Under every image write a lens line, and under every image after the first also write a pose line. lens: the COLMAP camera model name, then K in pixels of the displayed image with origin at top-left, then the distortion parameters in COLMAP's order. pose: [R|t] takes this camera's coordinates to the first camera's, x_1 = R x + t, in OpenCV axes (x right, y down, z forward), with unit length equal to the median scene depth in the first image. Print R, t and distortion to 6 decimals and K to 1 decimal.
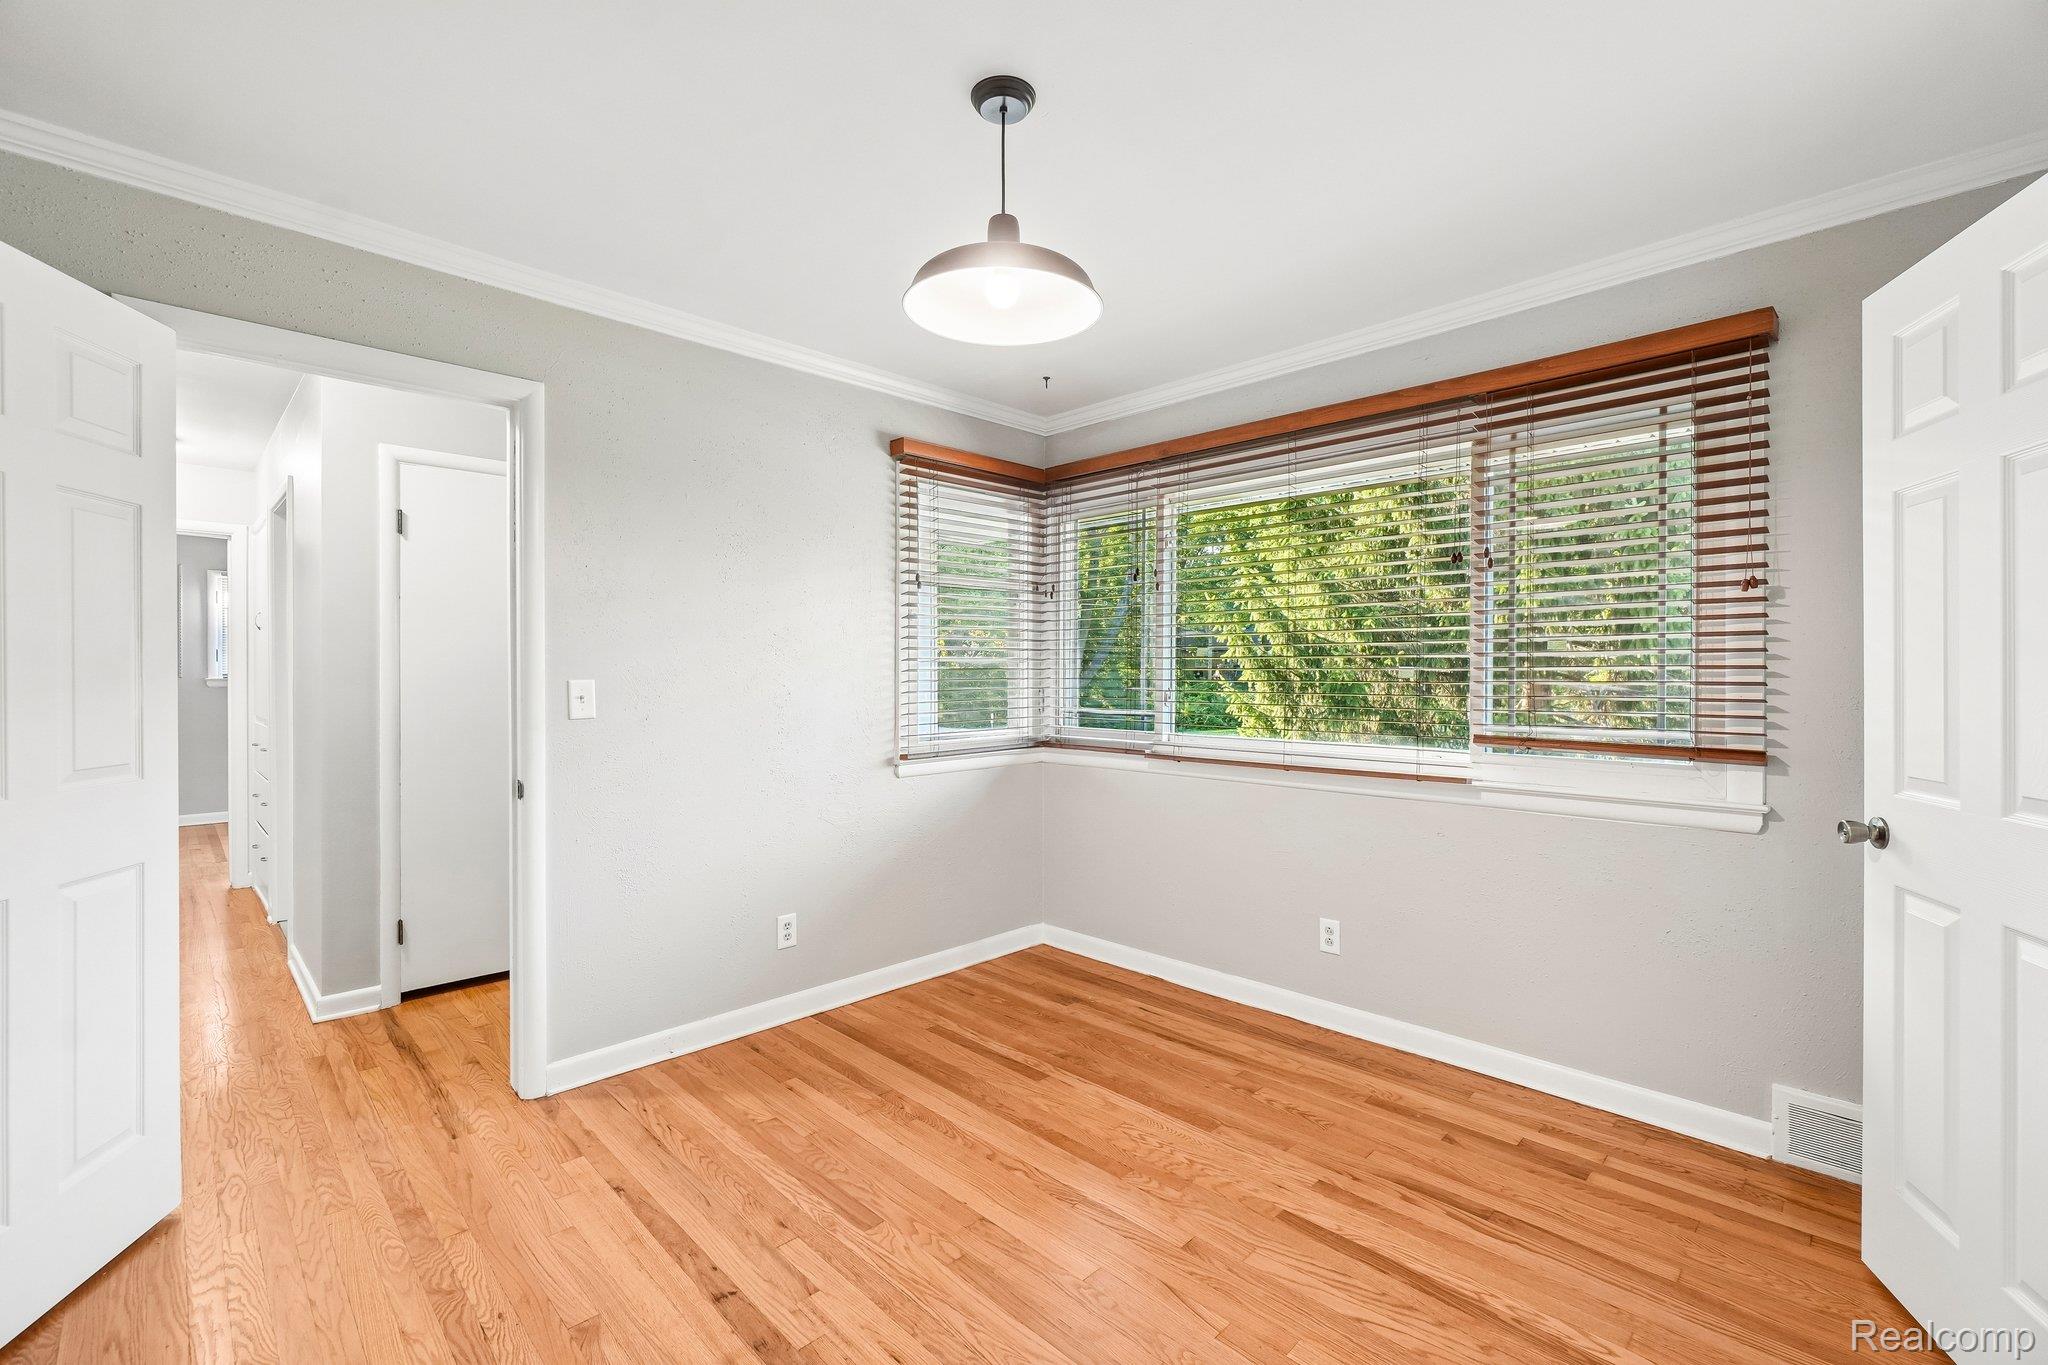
lens RADIAL K [[888.7, 0, 1017.9], [0, 888.7, 677.1], [0, 0, 1]] dist [-0.010578, 0.003762]
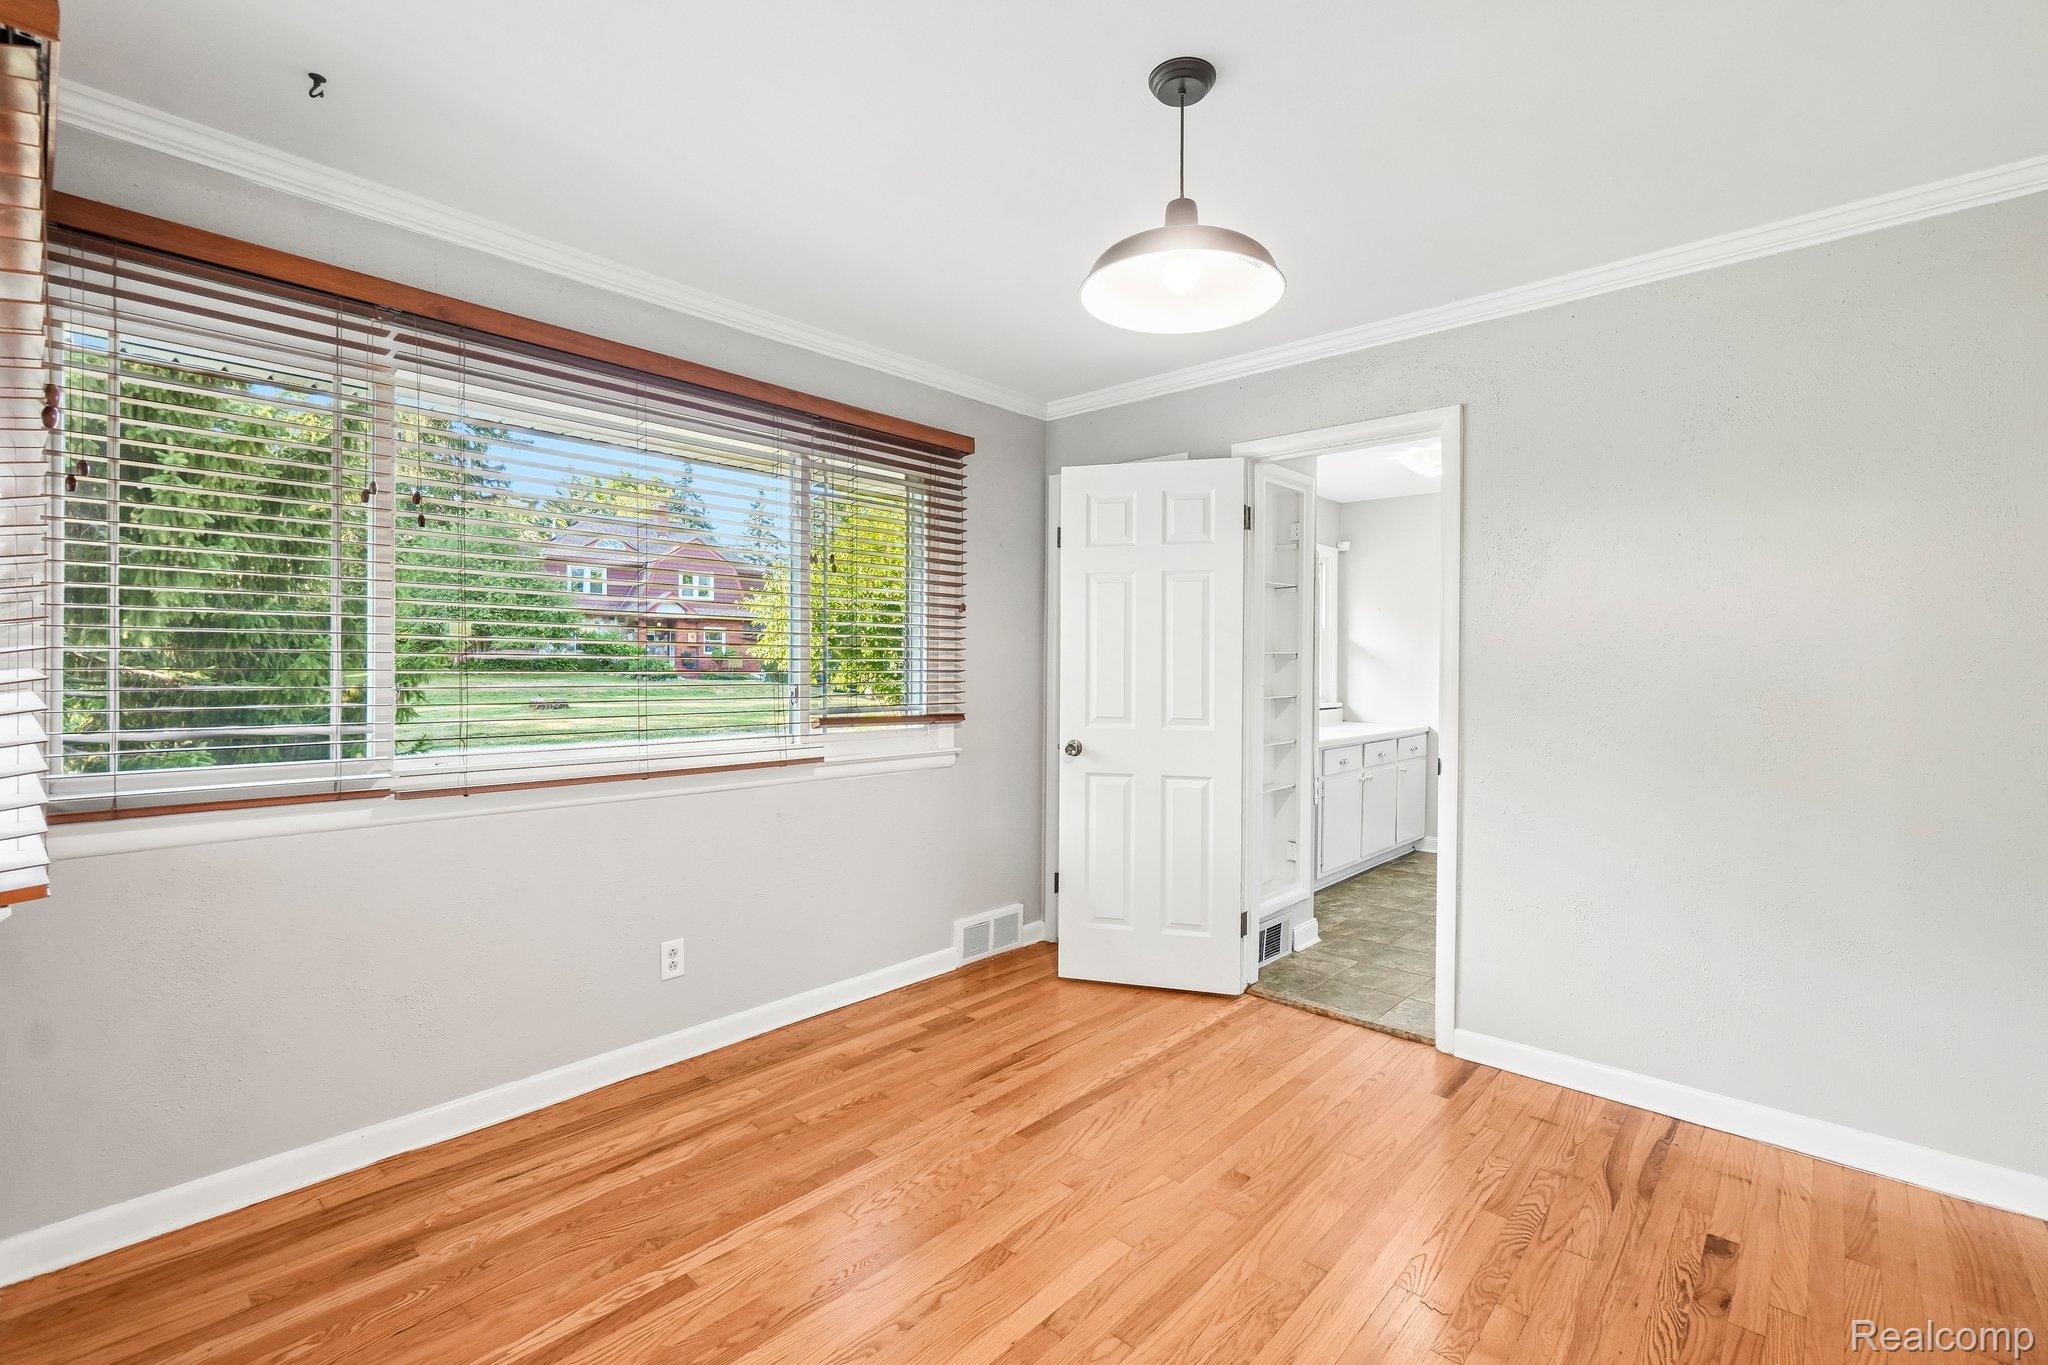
lens RADIAL K [[888.7, 0, 1065.2], [0, 888.7, 669.1], [0, 0, 1]] dist [-0.010578, 0.003762]
pose [[-0.069925, -0.005394, 0.997538, -0.637014], [-0.004044, 0.999979, 0.005123, -0.003942], [-0.997544, -0.003676, -0.069945, 0.767929]]
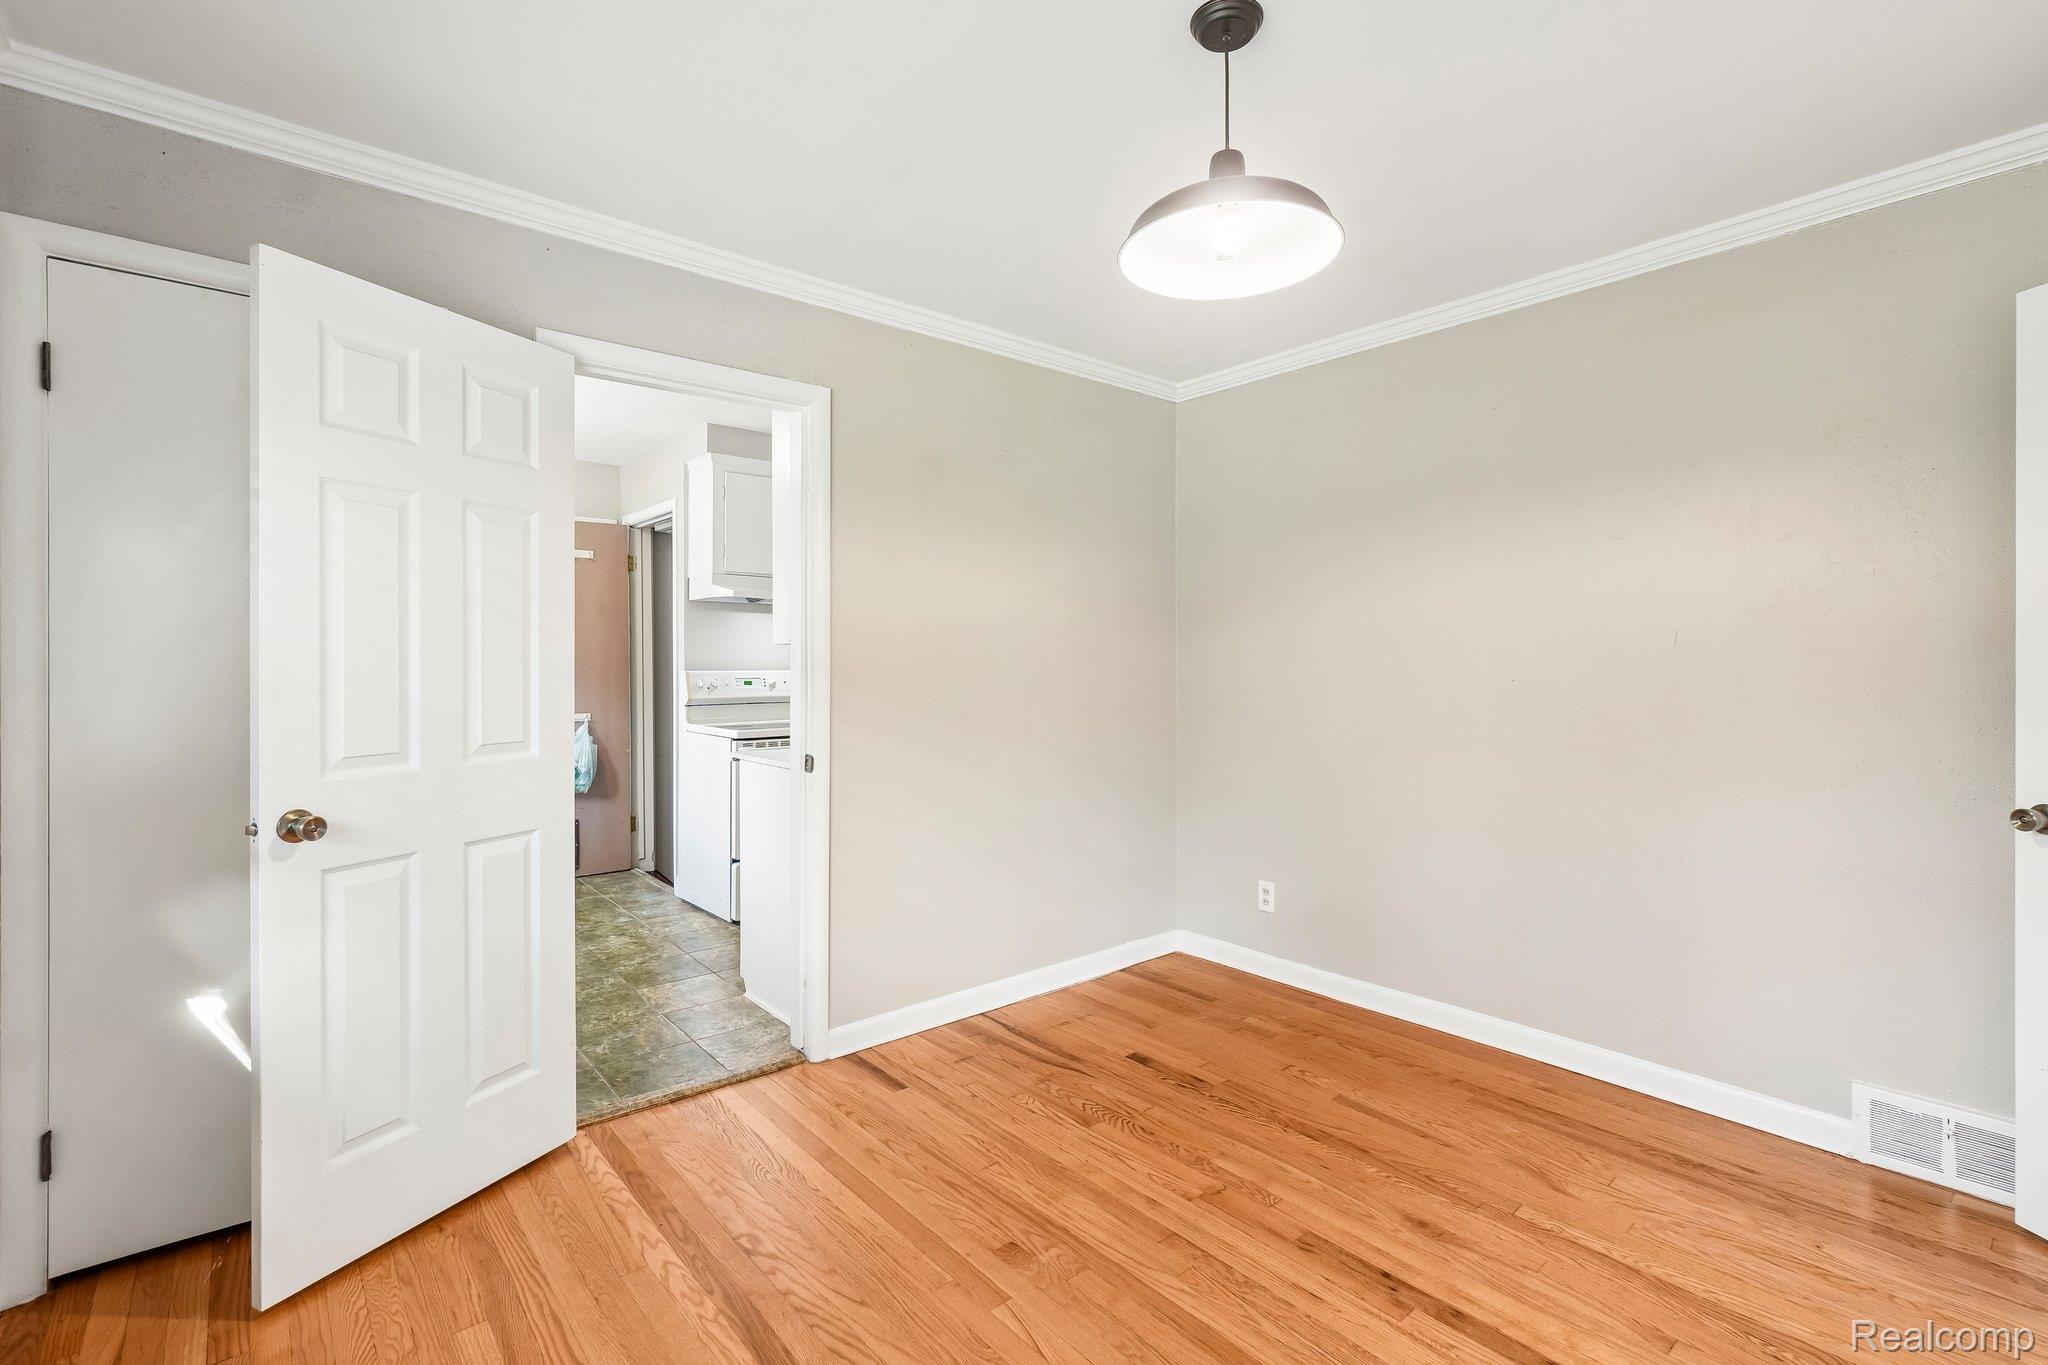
lens RADIAL K [[888.7, 0, 1036.5], [0, 888.7, 664.2], [0, 0, 1]] dist [-0.010578, 0.003762]
pose [[-0.993834, 0.000541, 0.110873, 0.049519], [0.001284, 0.999977, 0.006627, -0.002372], [-0.110867, 0.006729, -0.993813, 1.233276]]
